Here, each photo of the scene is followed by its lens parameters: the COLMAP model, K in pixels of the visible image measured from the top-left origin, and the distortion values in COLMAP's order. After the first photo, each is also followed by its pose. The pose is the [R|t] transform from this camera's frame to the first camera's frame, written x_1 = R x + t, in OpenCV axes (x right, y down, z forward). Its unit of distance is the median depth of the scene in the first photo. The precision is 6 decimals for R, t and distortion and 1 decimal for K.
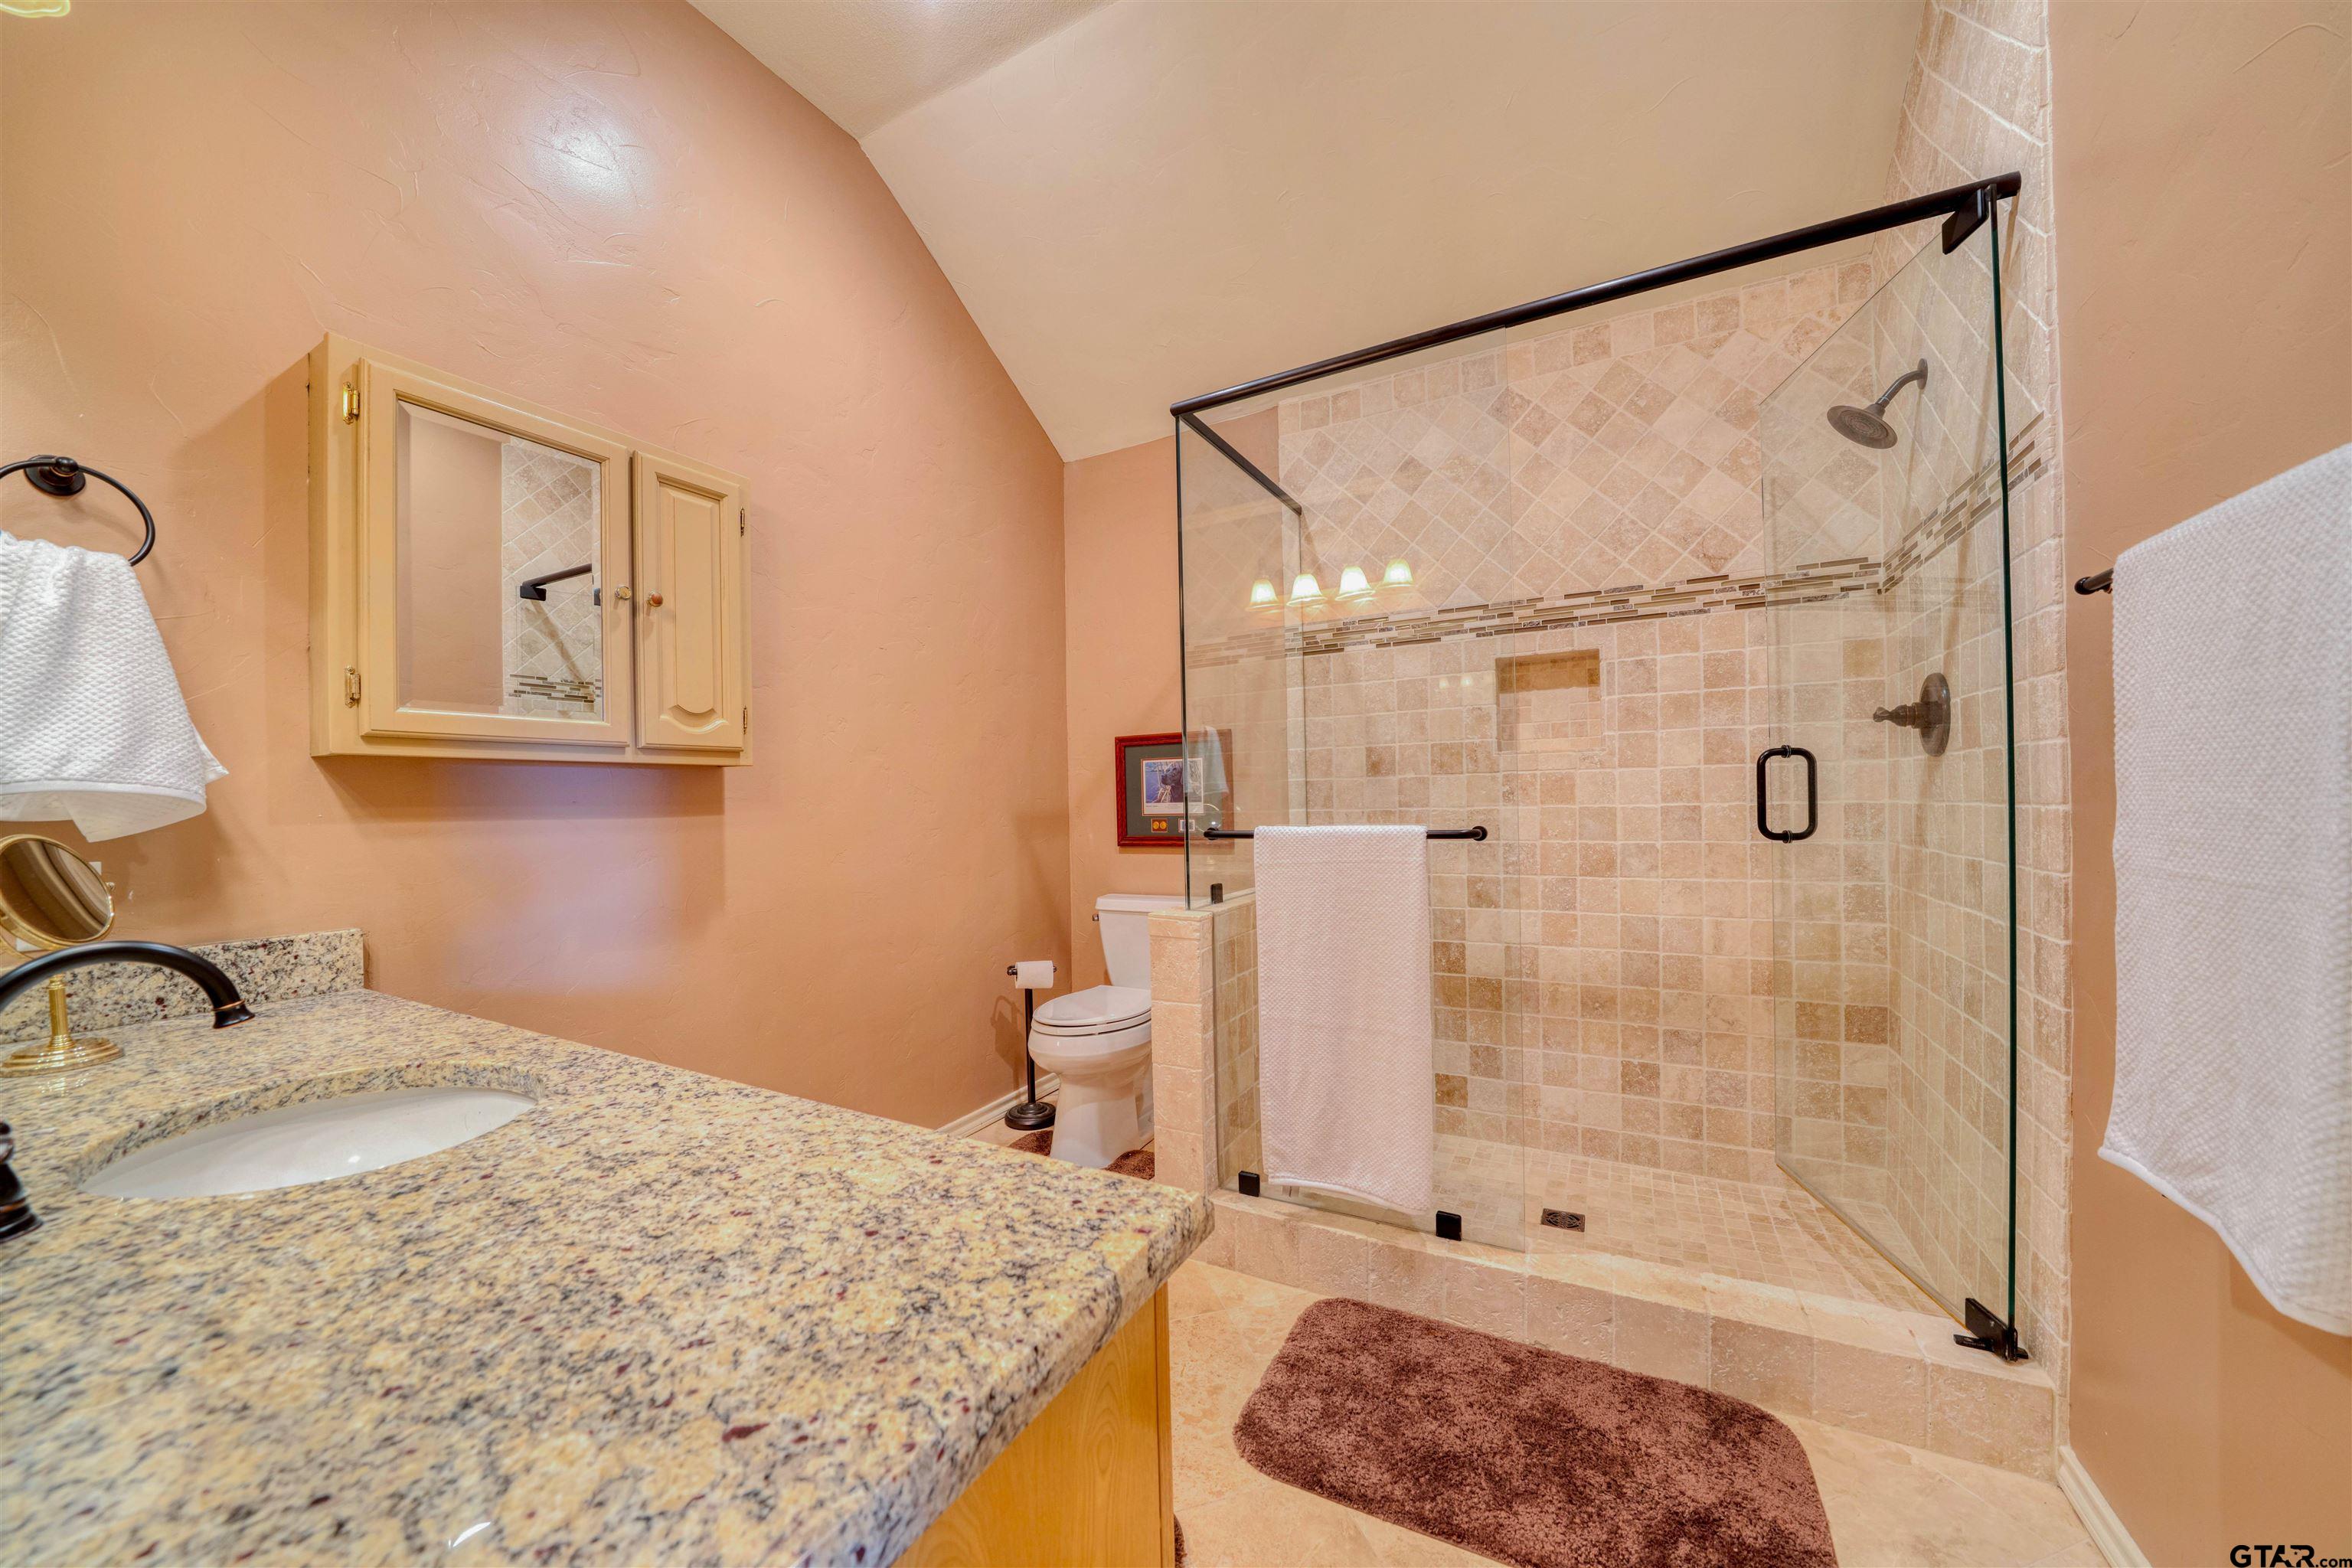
lens RADIAL K [[849.5, 0, 1152.5], [0, 849.5, 800.6], [0, 0, 1]] dist [-0.022239, 0.000424]
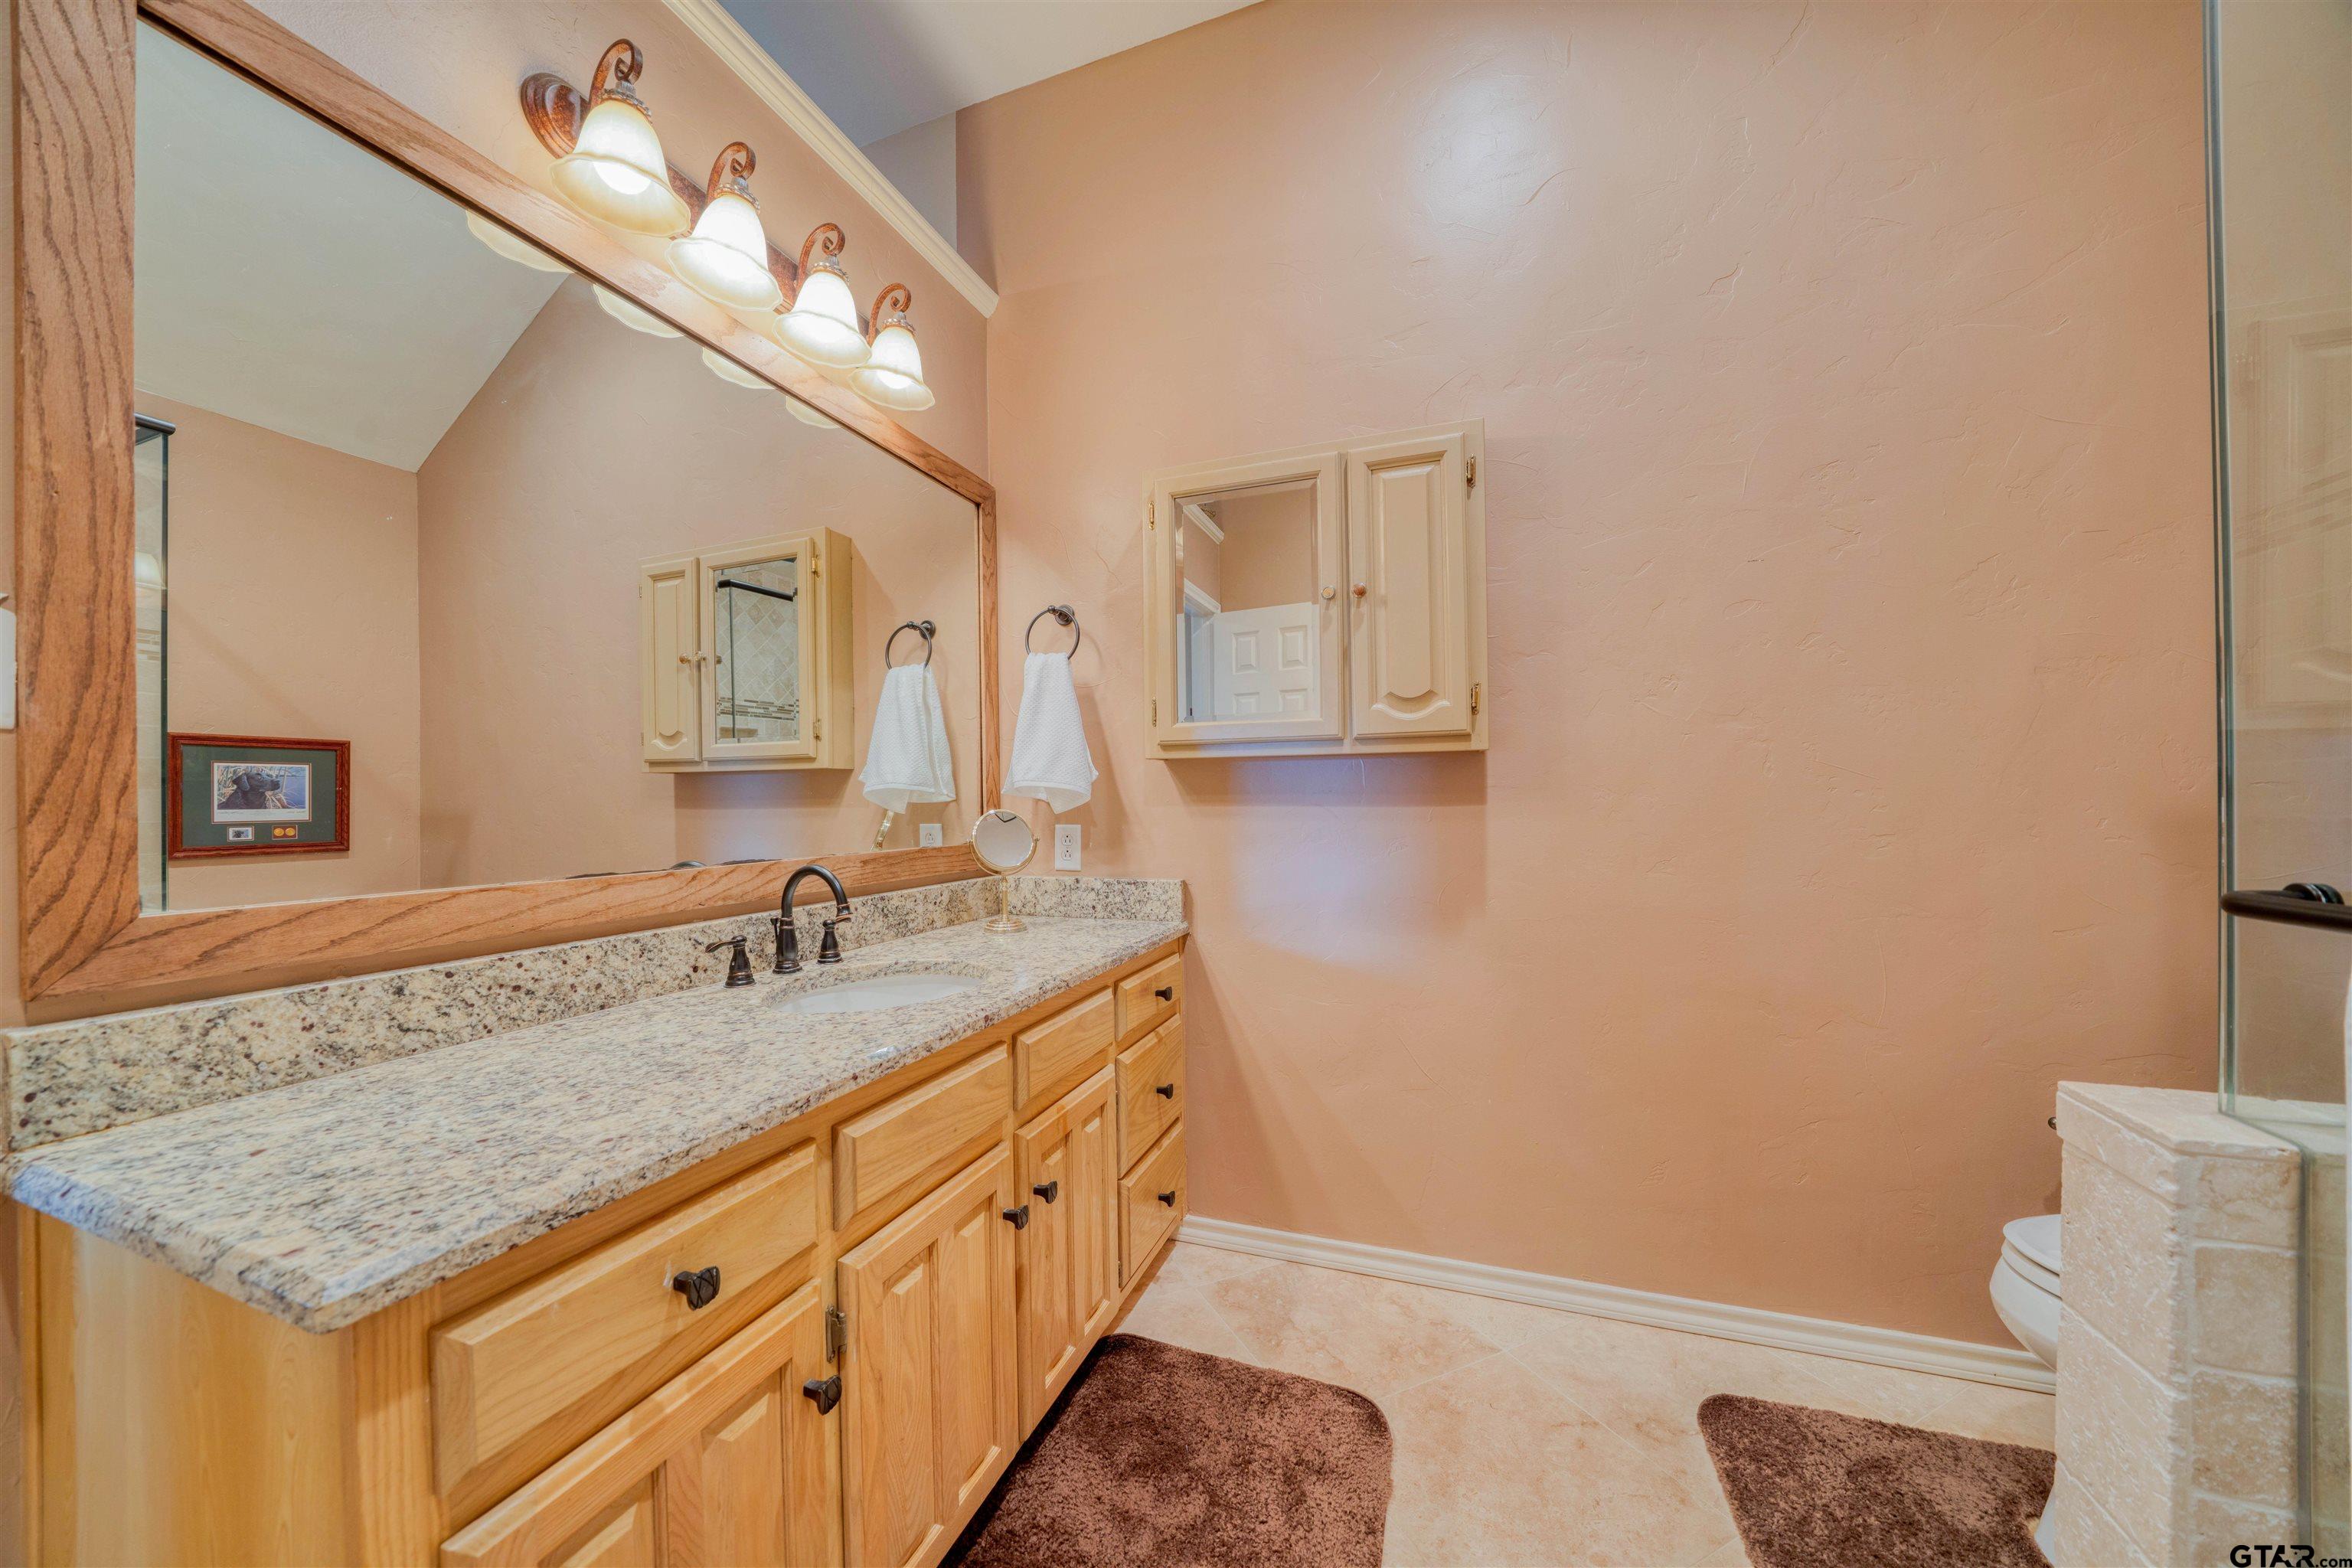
lens RADIAL K [[831.7, 0, 1176.0], [0, 831.7, 784.0], [0, 0, 1]] dist [-0.024115, 0.000280]
pose [[0.146585, -0.003311, -0.989193, 0.940359], [0.006179, 0.999978, -0.002431, -0.016086], [0.989179, -0.005755, 0.146602, 1.679496]]
